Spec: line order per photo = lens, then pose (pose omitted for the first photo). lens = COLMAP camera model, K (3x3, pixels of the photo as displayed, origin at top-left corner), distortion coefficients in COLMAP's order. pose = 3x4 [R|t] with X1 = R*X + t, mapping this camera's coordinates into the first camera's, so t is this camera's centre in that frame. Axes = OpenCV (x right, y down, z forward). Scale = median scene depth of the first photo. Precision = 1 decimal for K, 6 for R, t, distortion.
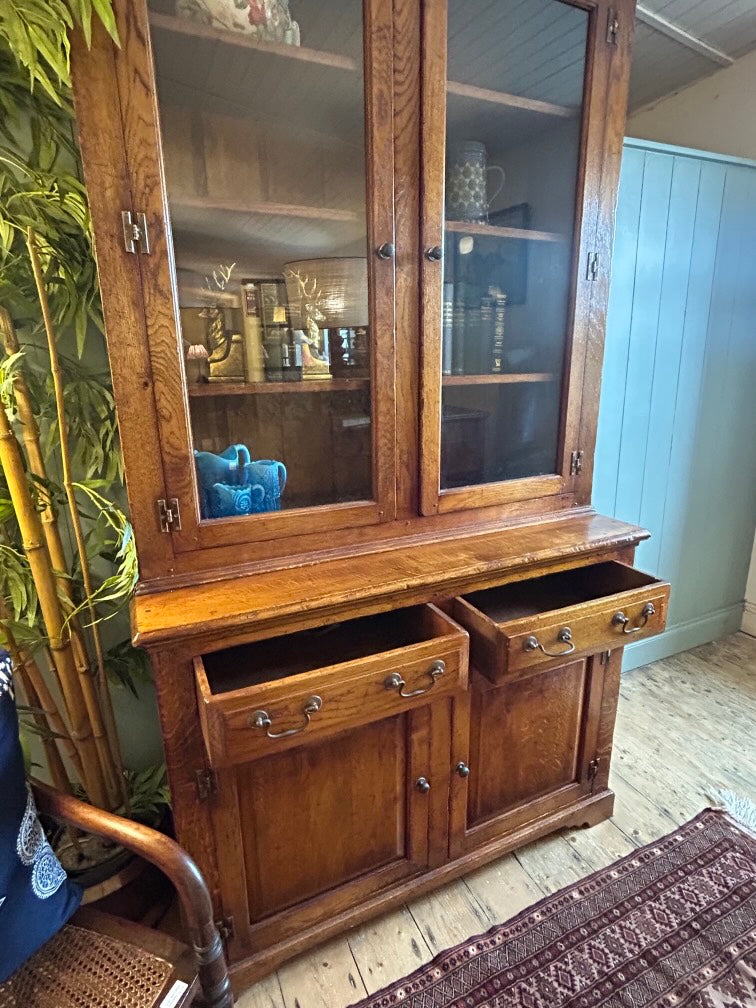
lens RADIAL K [[544.7, 0, 379.9], [0, 544.7, 504.1], [0, 0, 1]] dist [-0.011489, 0.007746]
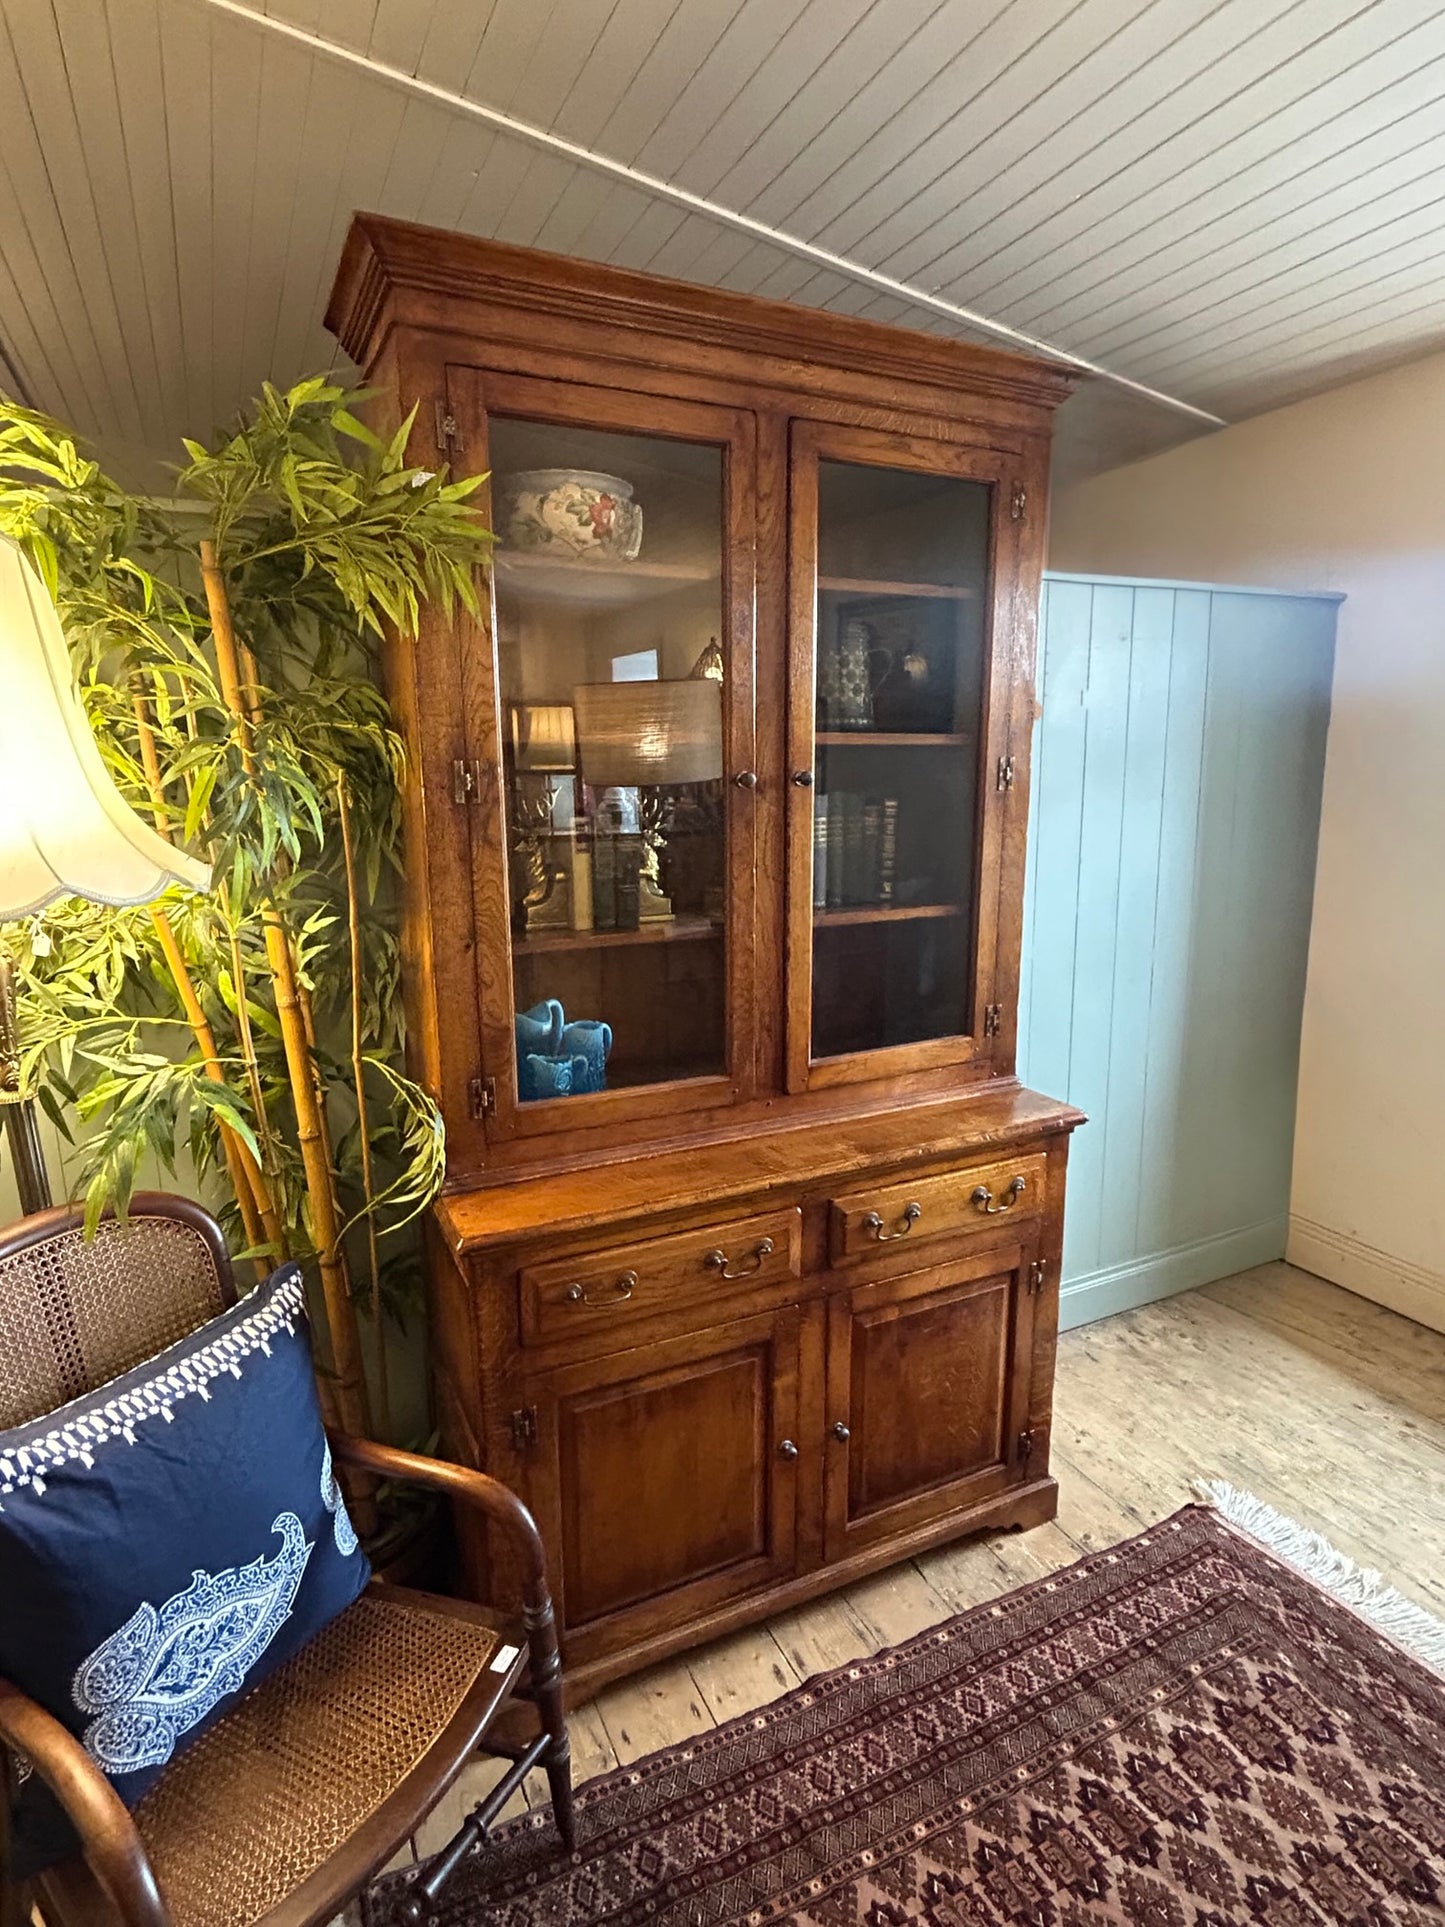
lens RADIAL K [[1041.2, 0, 724.4], [0, 1041.2, 962.1], [0, 0, 1]] dist [-0.011489, 0.007746]
pose [[0.999771, 0.005946, 0.020534, -0.046547], [-0.004558, 0.997743, -0.066993, -0.069623], [-0.020886, 0.066885, 0.997542, -0.512654]]
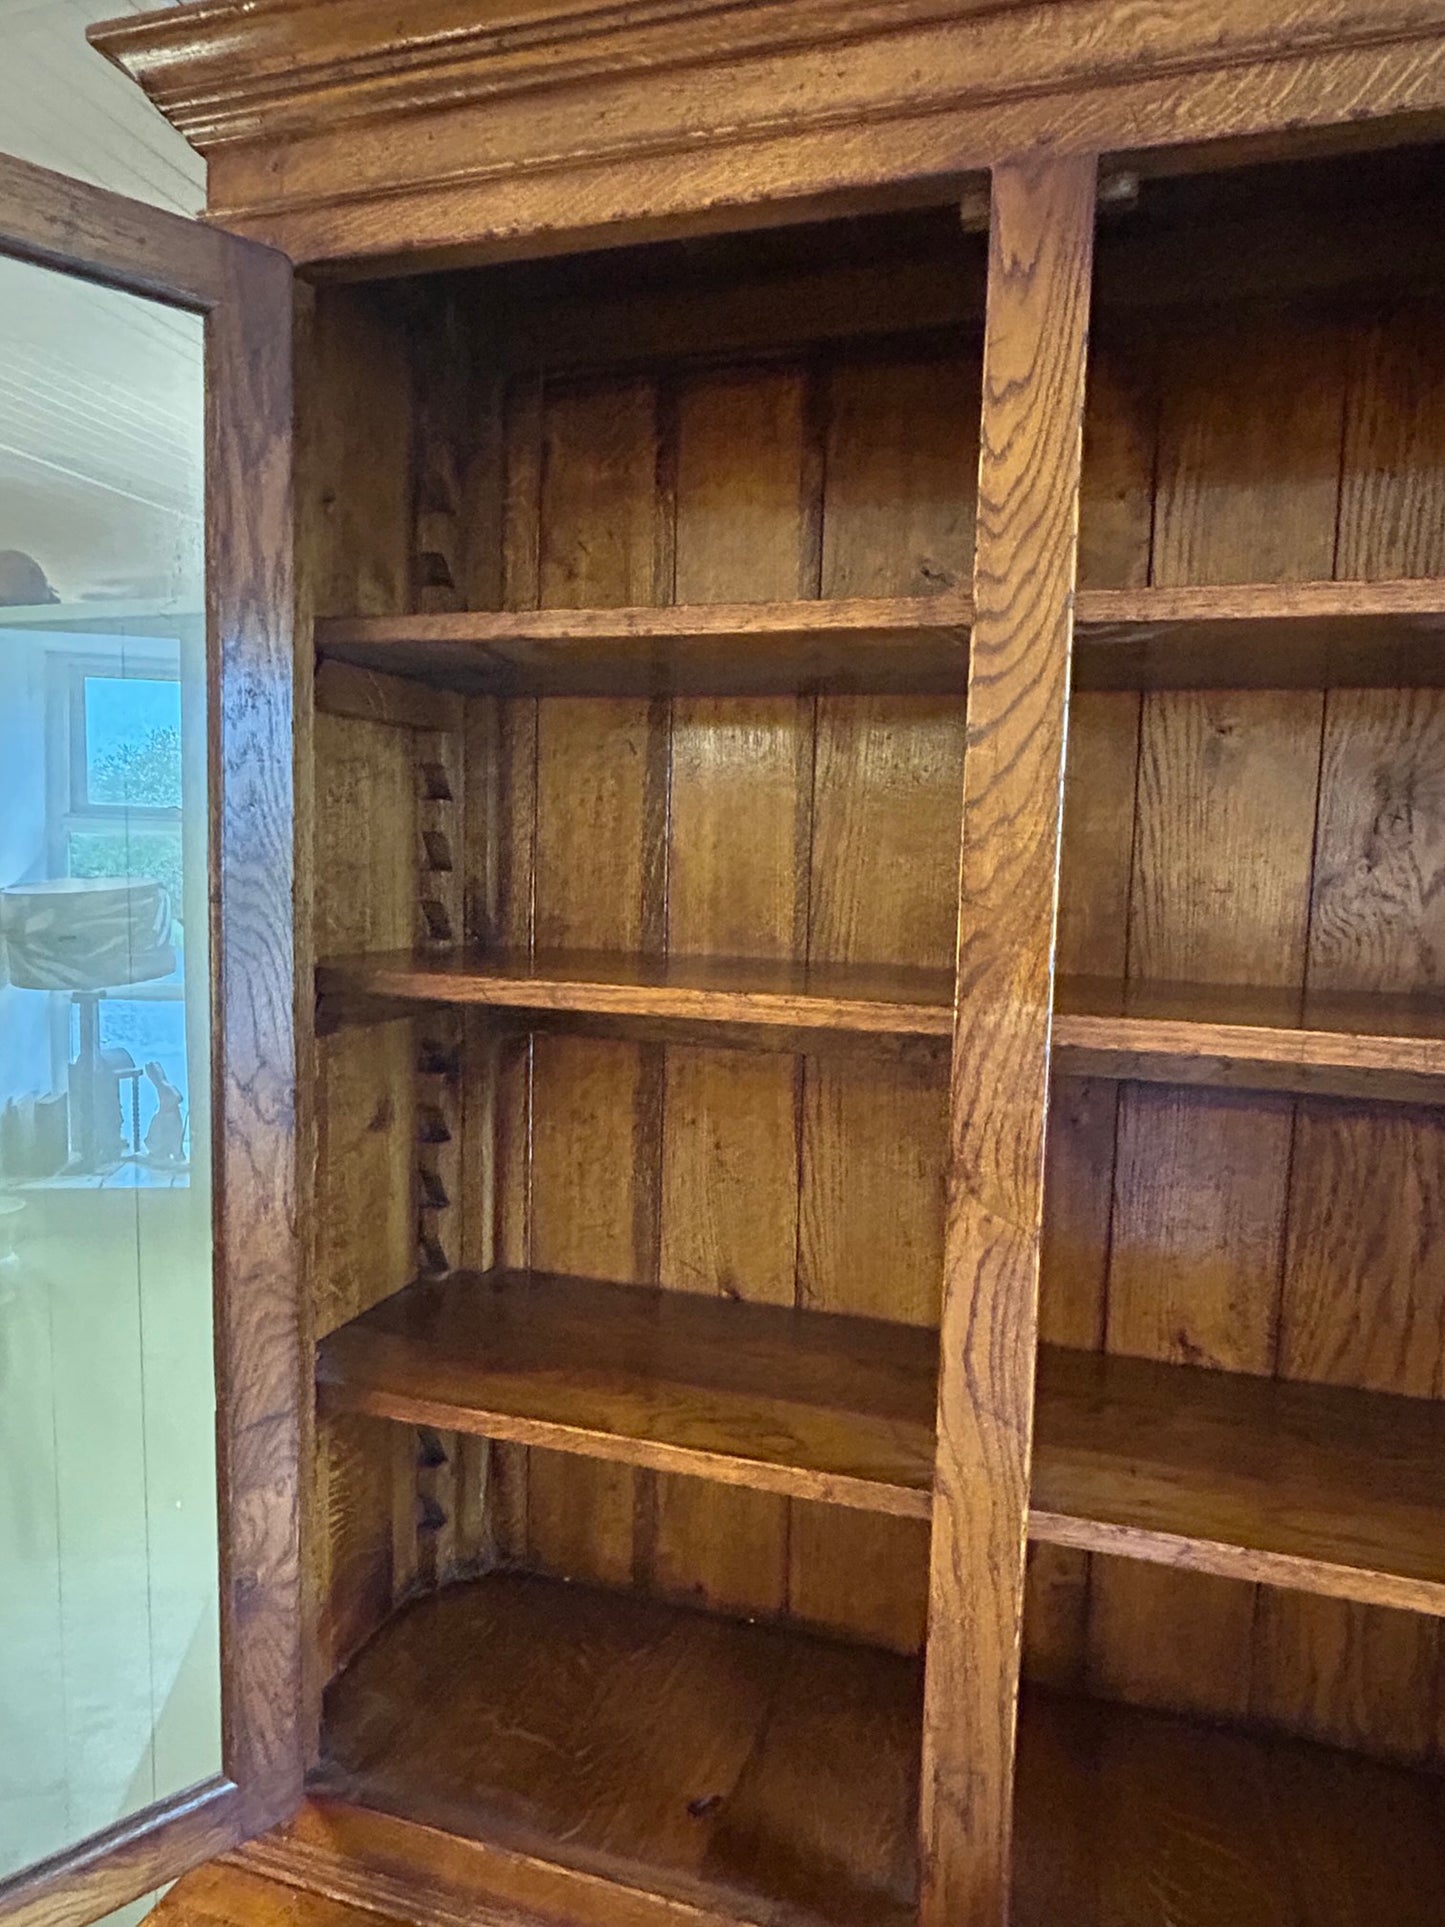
lens RADIAL K [[1165.1, 0, 727.1], [0, 1165.1, 953.9], [0, 0, 1]] dist [-0.005012, 0.002443]
pose [[0.736881, 0.092374, -0.669681, 0.331318], [-0.213782, 0.971624, -0.101211, -0.428234], [0.641329, 0.217746, 0.735720, 0.378800]]
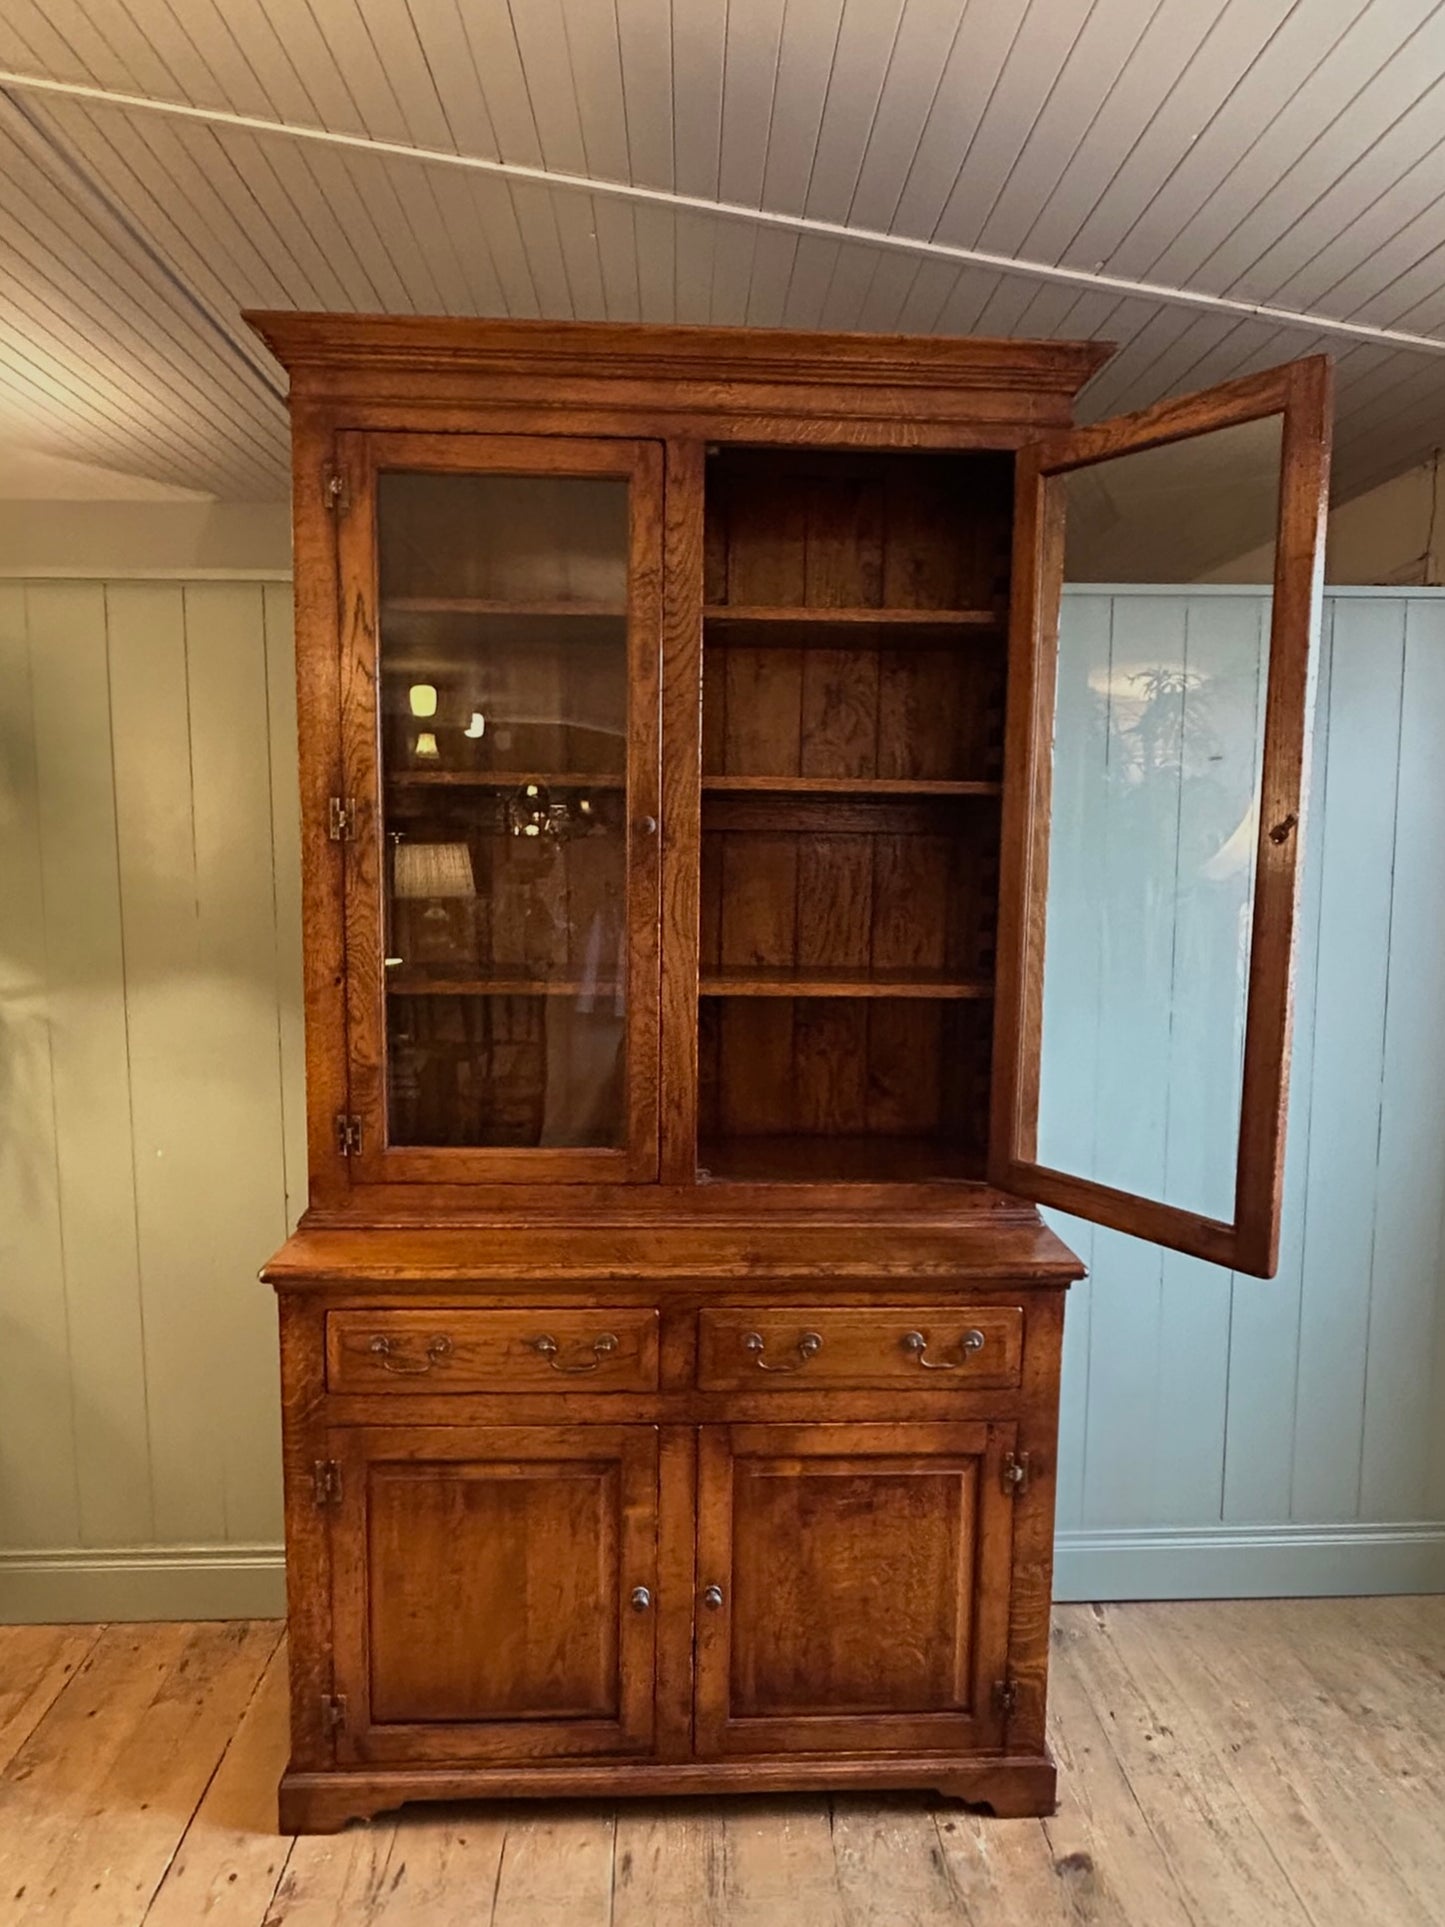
lens RADIAL K [[1221.7, 0, 717.7], [0, 1221.7, 961.9], [0, 0, 1]] dist [-0.005103, 0.002406]
pose [[0.922482, 0.068172, -0.379972, 0.689385], [-0.126775, 0.983192, -0.131382, -0.055915], [0.364629, 0.169368, 0.915620, -0.451931]]
